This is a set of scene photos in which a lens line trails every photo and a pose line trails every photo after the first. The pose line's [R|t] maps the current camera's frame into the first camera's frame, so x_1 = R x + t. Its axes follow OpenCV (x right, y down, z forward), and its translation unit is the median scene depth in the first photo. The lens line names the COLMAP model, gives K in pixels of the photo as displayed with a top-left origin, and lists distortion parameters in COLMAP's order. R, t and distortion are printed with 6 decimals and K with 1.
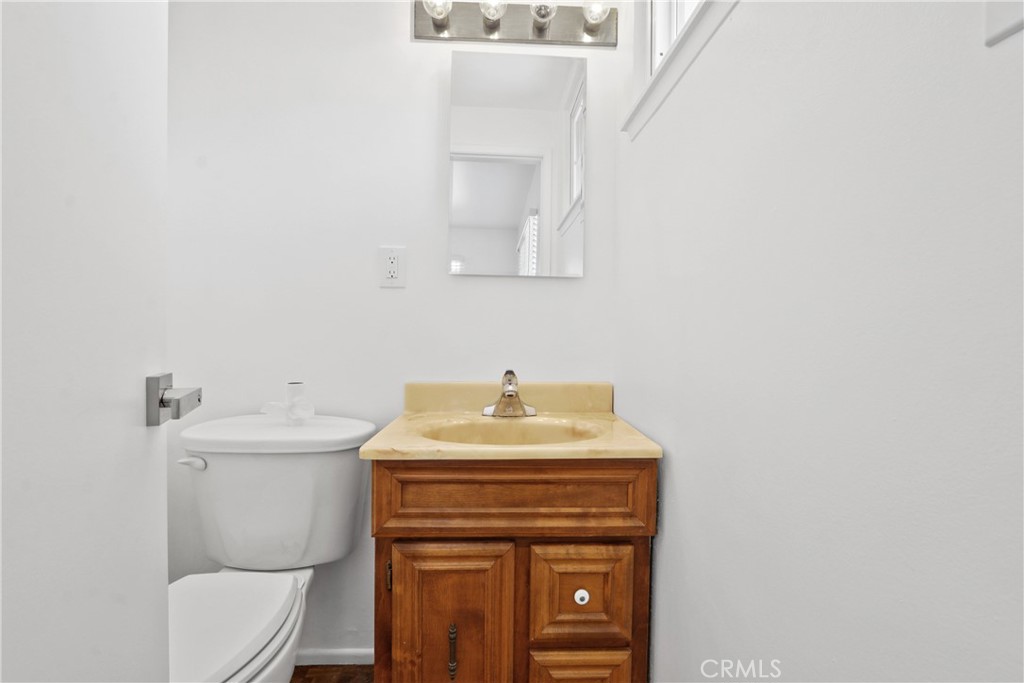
lens RADIAL K [[476.1, 0, 511.0], [0, 476.1, 338.9], [0, 0, 1]] dist [-0.017098, 0.002934]
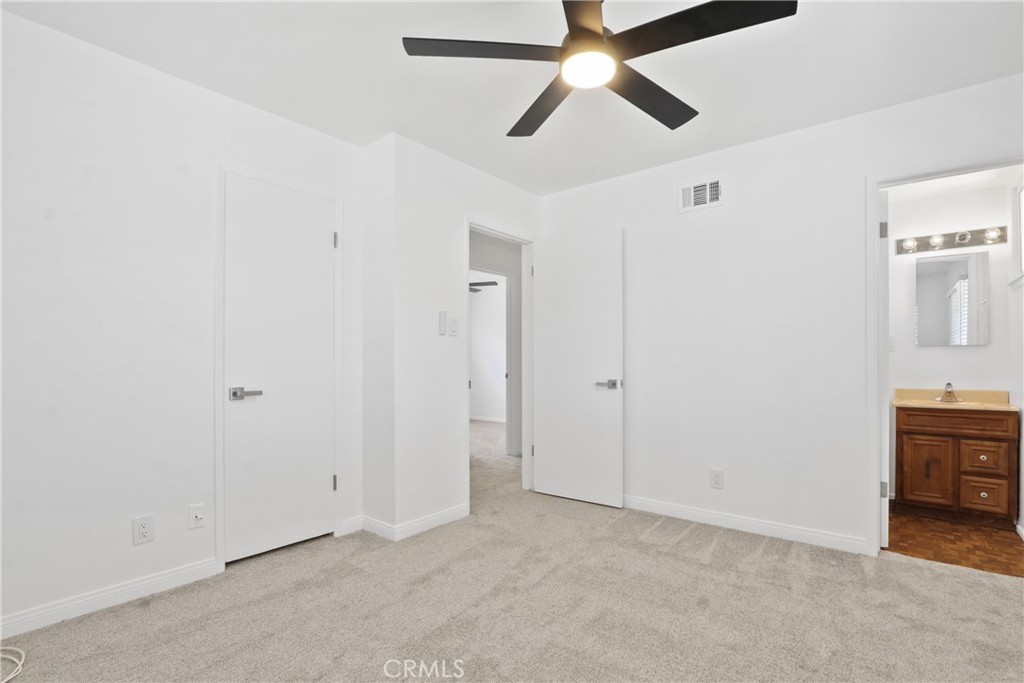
lens RADIAL K [[476.1, 0, 510.8], [0, 476.1, 361.5], [0, 0, 1]] dist [-0.017098, 0.002934]
pose [[0.742244, -0.017323, -0.669906, -0.071533], [0.012667, 0.999850, -0.011820, -0.069449], [0.670010, 0.000288, 0.742352, -3.210955]]
